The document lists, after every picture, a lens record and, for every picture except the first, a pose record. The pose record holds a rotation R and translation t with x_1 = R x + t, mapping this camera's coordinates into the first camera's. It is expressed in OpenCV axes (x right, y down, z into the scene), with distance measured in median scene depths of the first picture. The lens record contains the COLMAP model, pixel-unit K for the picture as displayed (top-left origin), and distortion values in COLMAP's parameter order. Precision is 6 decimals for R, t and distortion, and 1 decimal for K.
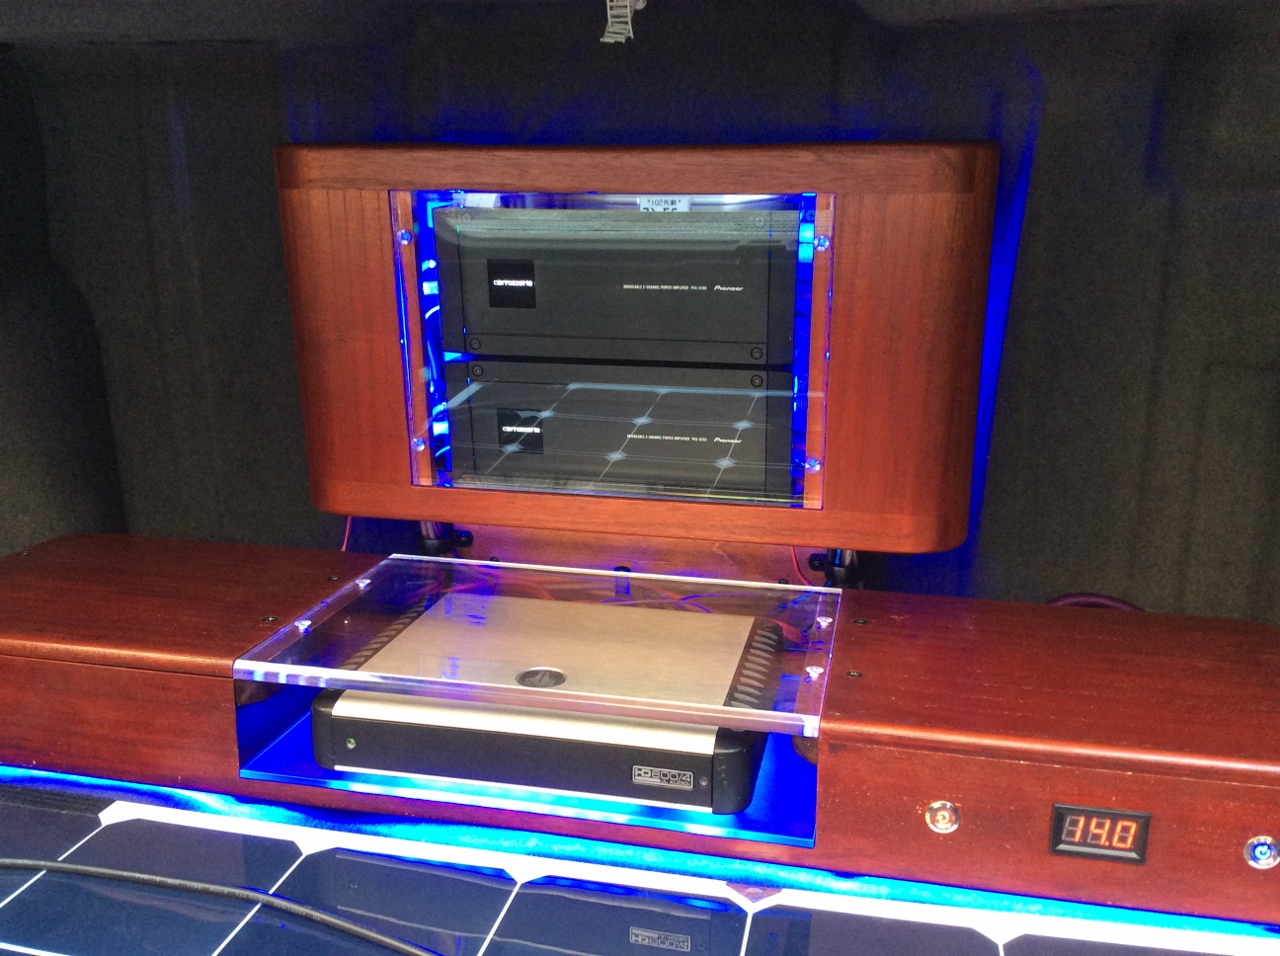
lens RADIAL K [[1144.3, 0, 640.0], [0, 1144.3, 478.0], [0, 0, 1]] dist [0.129989, -0.274412]
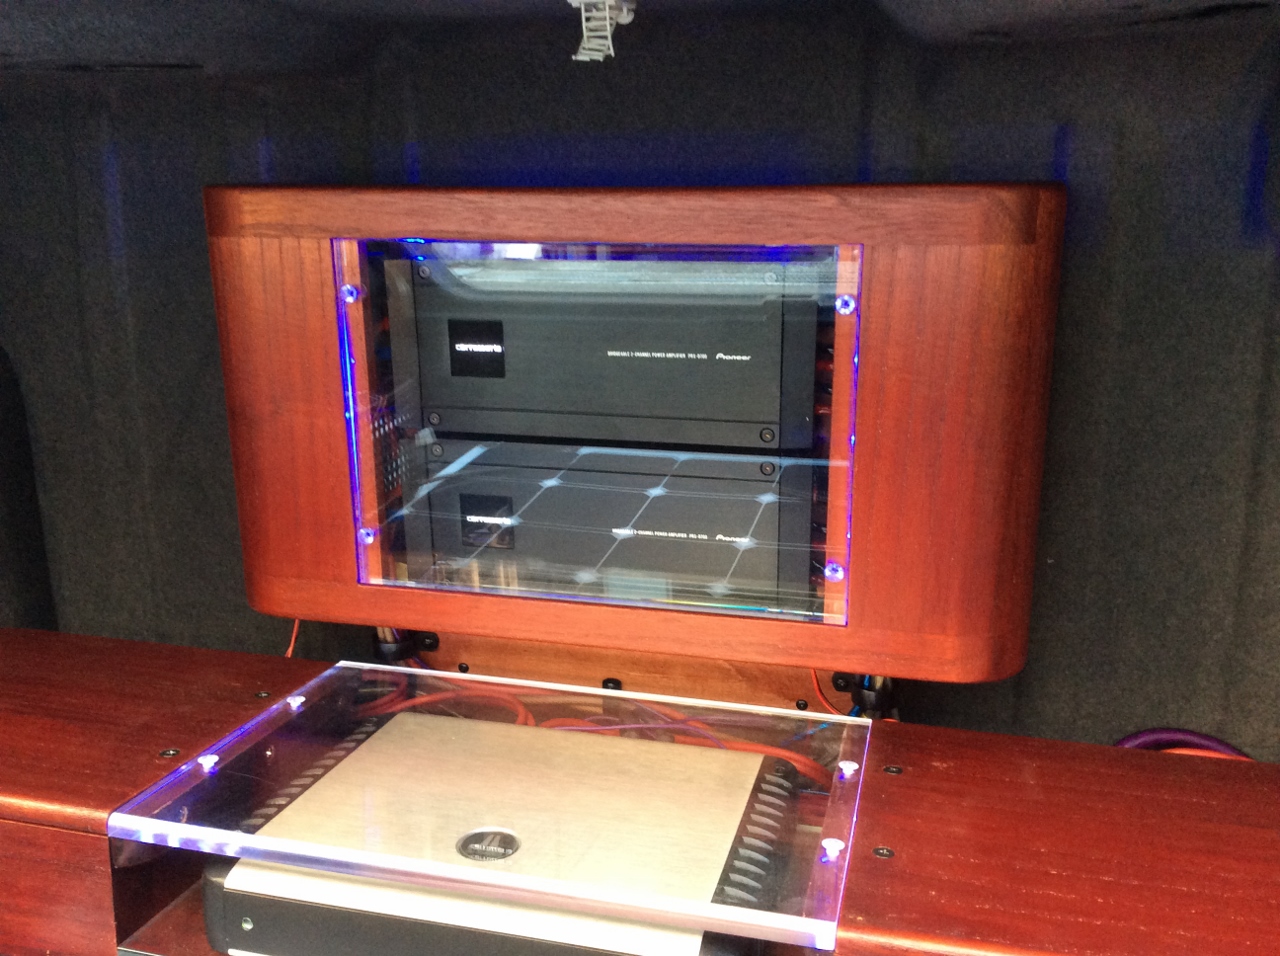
lens RADIAL K [[1144.3, 0, 640.0], [0, 1144.3, 478.0], [0, 0, 1]] dist [0.129989, -0.274412]
pose [[0.999269, 0.011809, -0.036368, 0.040200], [-0.013315, 0.999052, -0.041446, -0.041984], [0.035845, 0.041900, 0.998479, 0.171523]]
